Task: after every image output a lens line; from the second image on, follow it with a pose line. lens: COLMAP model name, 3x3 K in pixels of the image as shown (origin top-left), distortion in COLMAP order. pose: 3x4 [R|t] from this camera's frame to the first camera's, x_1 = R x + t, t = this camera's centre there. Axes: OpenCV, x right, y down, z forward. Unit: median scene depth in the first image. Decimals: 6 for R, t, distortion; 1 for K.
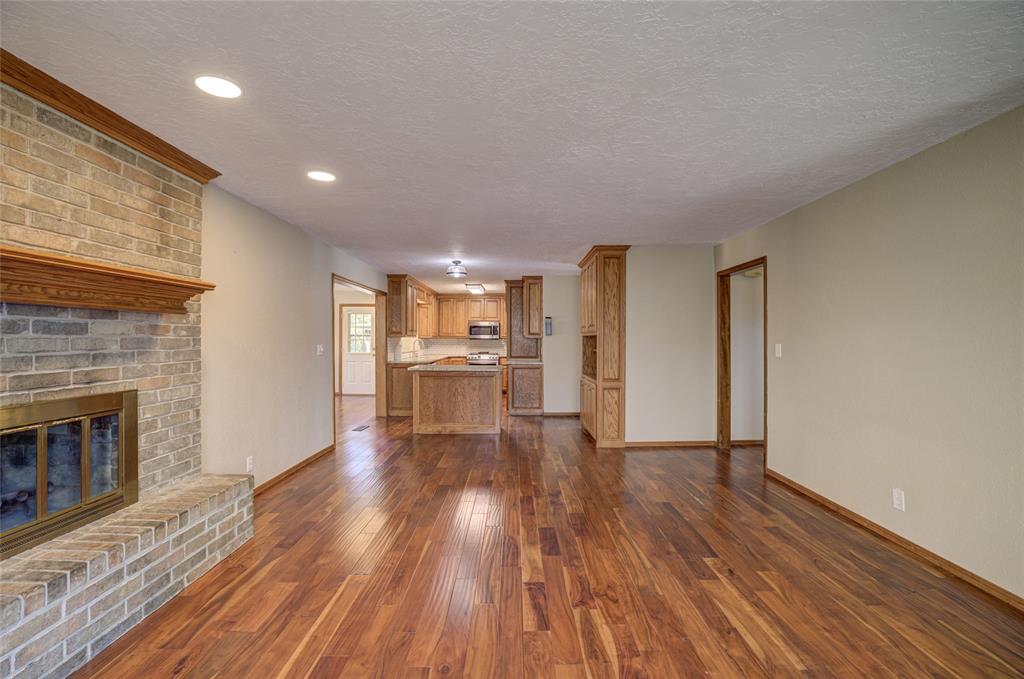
lens RADIAL K [[441.5, 0, 516.3], [0, 441.5, 337.5], [0, 0, 1]] dist [-0.040676, 0.005420]
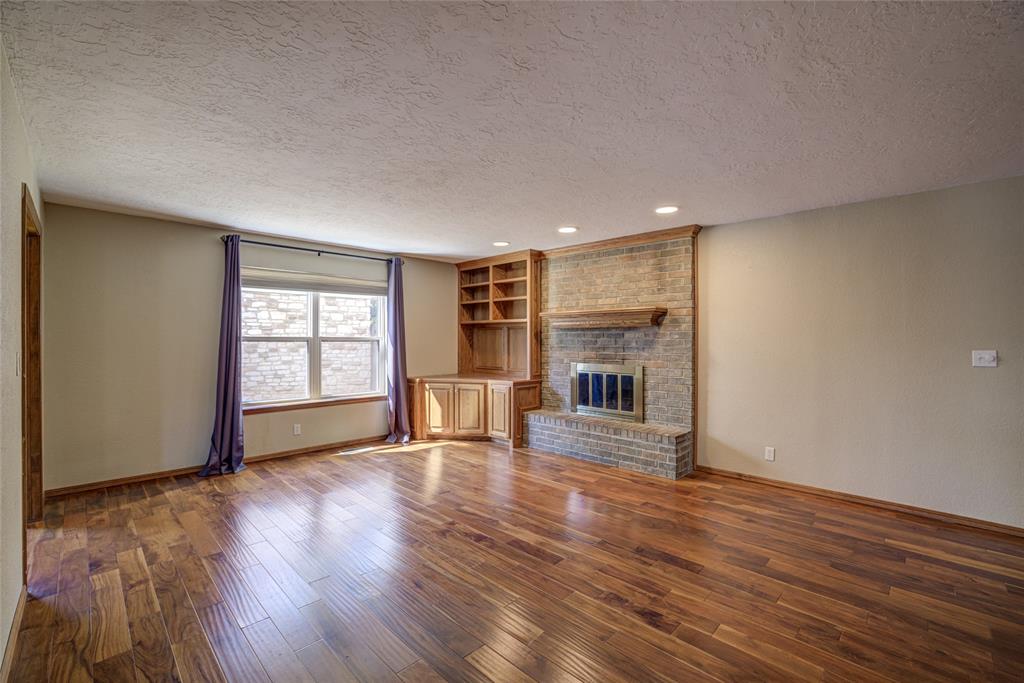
lens RADIAL K [[441.5, 0, 515.1], [0, 441.5, 339.0], [0, 0, 1]] dist [-0.040676, 0.005420]
pose [[-0.700508, -0.002630, -0.713640, 0.900566], [-0.001460, 0.999996, -0.002252, 0.002674], [0.713643, -0.000536, -0.700509, 1.877504]]
